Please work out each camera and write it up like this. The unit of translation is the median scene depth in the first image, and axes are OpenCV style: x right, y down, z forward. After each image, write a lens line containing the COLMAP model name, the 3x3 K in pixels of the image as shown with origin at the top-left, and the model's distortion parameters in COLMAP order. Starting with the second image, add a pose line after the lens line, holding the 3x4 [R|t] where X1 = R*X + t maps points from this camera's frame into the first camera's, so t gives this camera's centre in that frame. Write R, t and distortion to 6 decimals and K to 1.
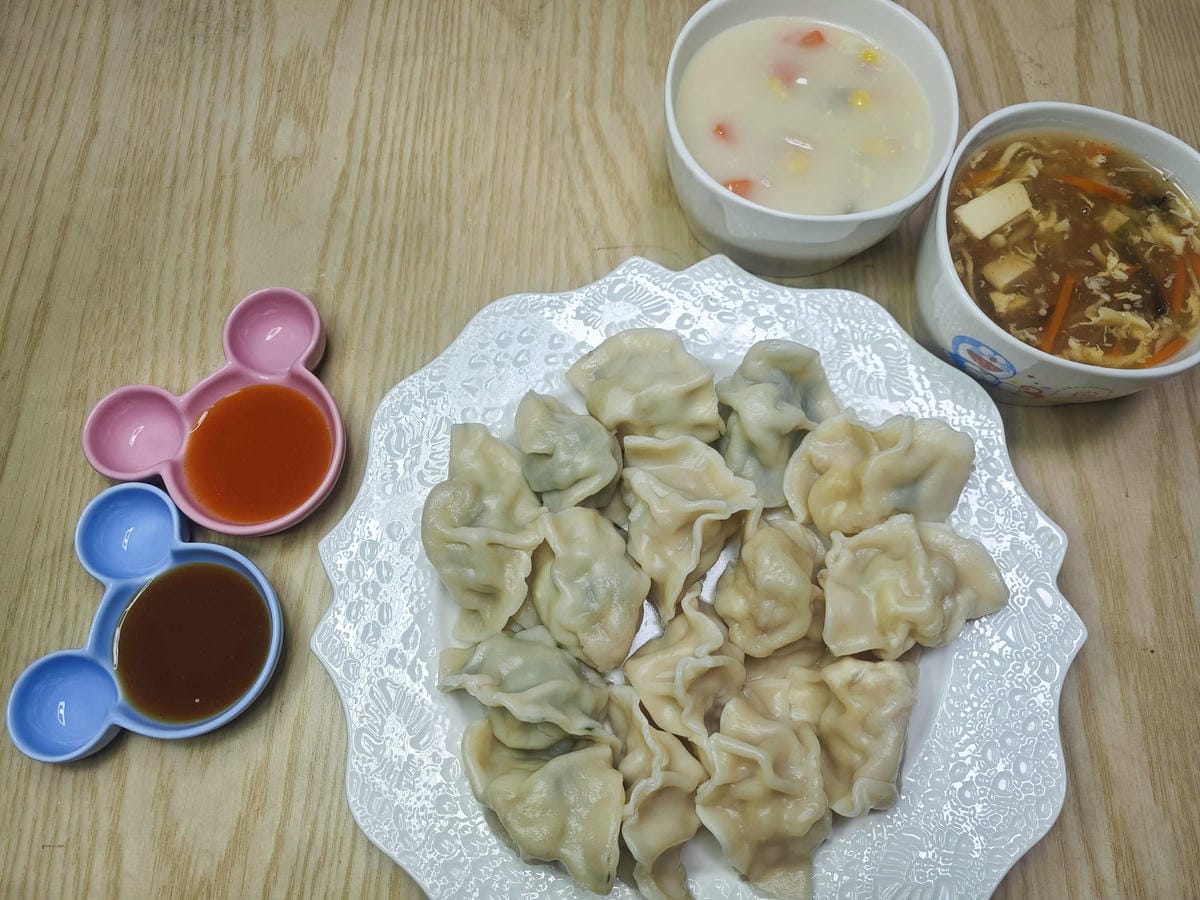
lens RADIAL K [[814.2, 0, 600.0], [0, 814.2, 450.0], [0, 0, 1]] dist [-0.000422, -0.000557]
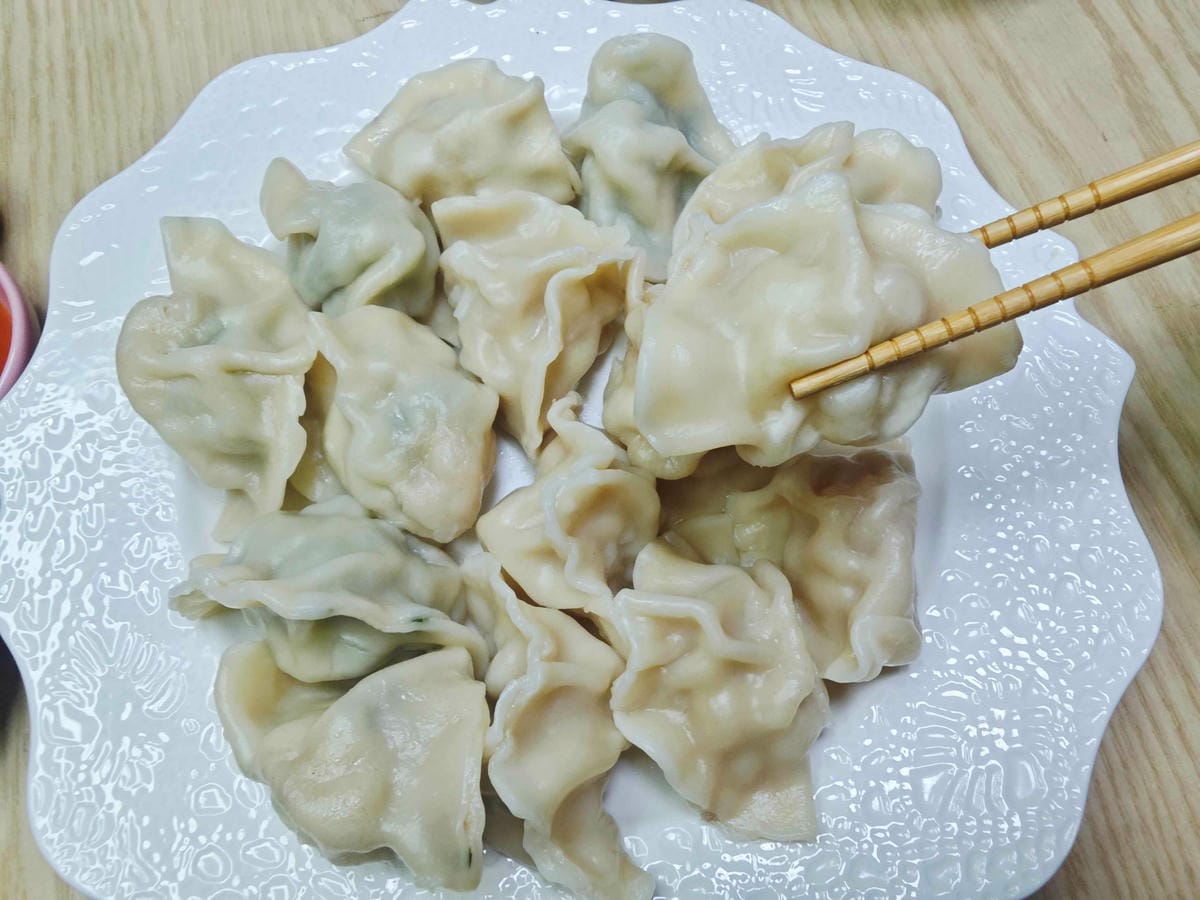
lens RADIAL K [[753.0, 0, 600.0], [0, 753.0, 450.0], [0, 0, 1]] dist [-0.003819, 0.069228]
pose [[0.983599, -0.163067, 0.077086, 0.093897], [0.165297, 0.985965, -0.023442, 0.243650], [-0.072181, 0.035800, 0.996749, 0.408970]]
